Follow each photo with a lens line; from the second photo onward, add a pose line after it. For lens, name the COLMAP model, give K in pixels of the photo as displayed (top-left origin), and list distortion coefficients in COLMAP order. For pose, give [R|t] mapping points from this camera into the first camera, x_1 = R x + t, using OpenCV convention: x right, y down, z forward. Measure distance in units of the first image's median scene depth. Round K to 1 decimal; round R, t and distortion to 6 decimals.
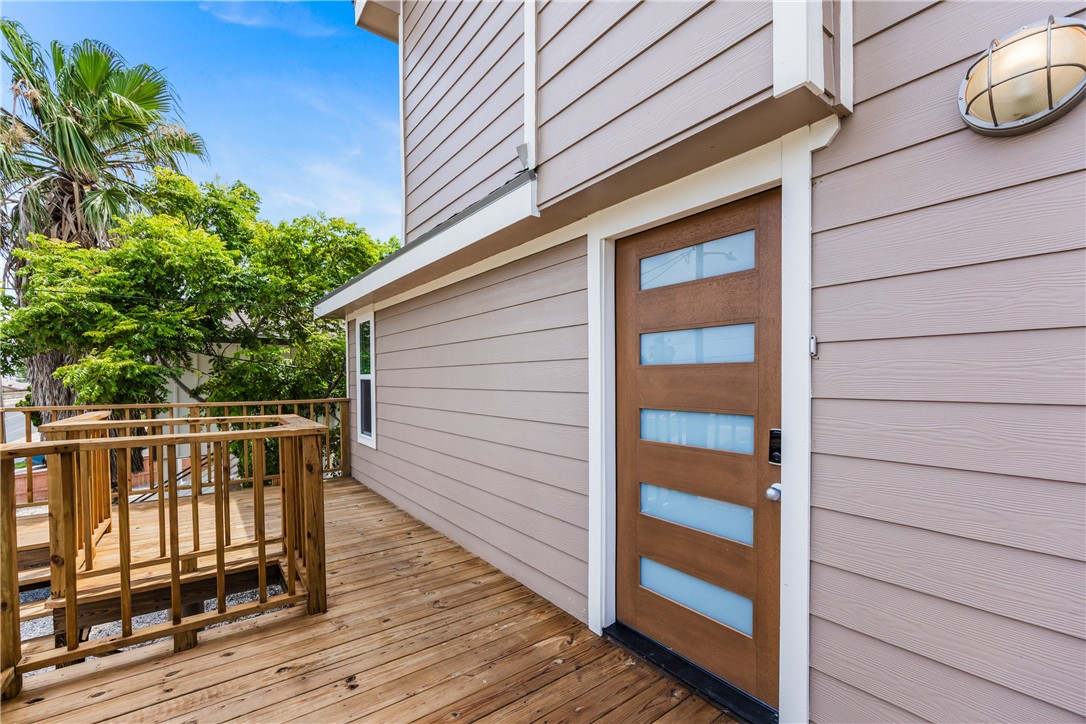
lens RADIAL K [[453.4, 0, 547.2], [0, 453.4, 389.2], [0, 0, 1]] dist [0.000794, 0.000744]
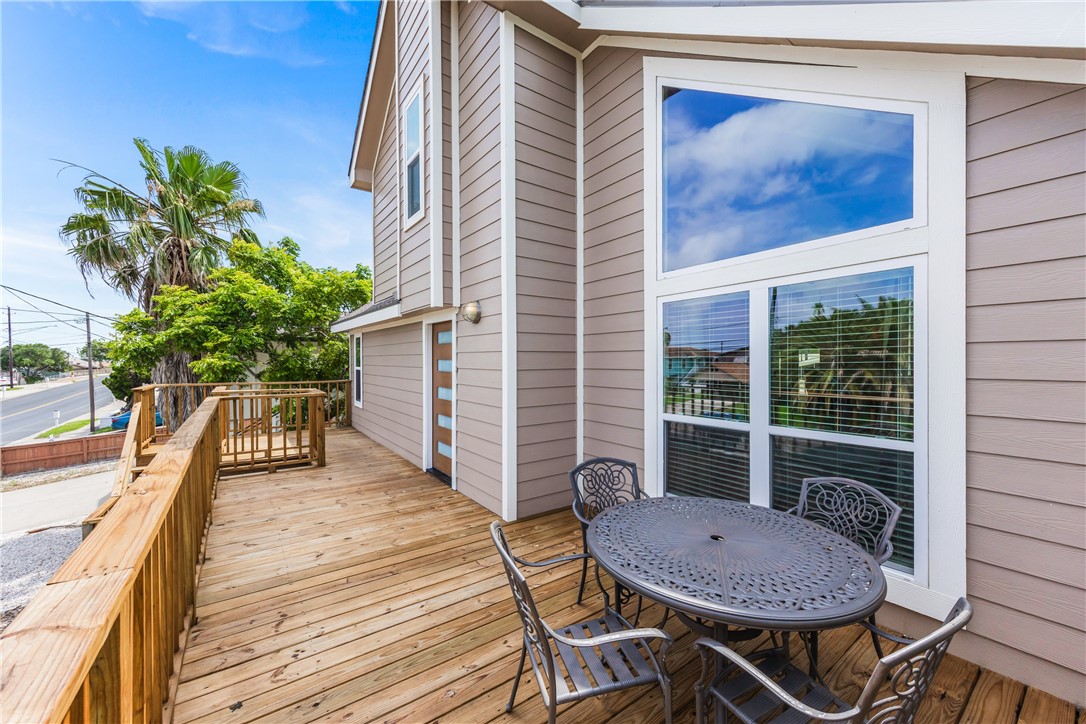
lens RADIAL K [[406.9, 0, 543.4], [0, 406.9, 366.1], [0, 0, 1]] dist [0.001047, 0.000232]
pose [[0.999822, 0.003027, -0.018626, 0.326999], [-0.003147, 0.999975, -0.006388, -0.026064], [0.018606, 0.006445, 0.999806, -0.532673]]
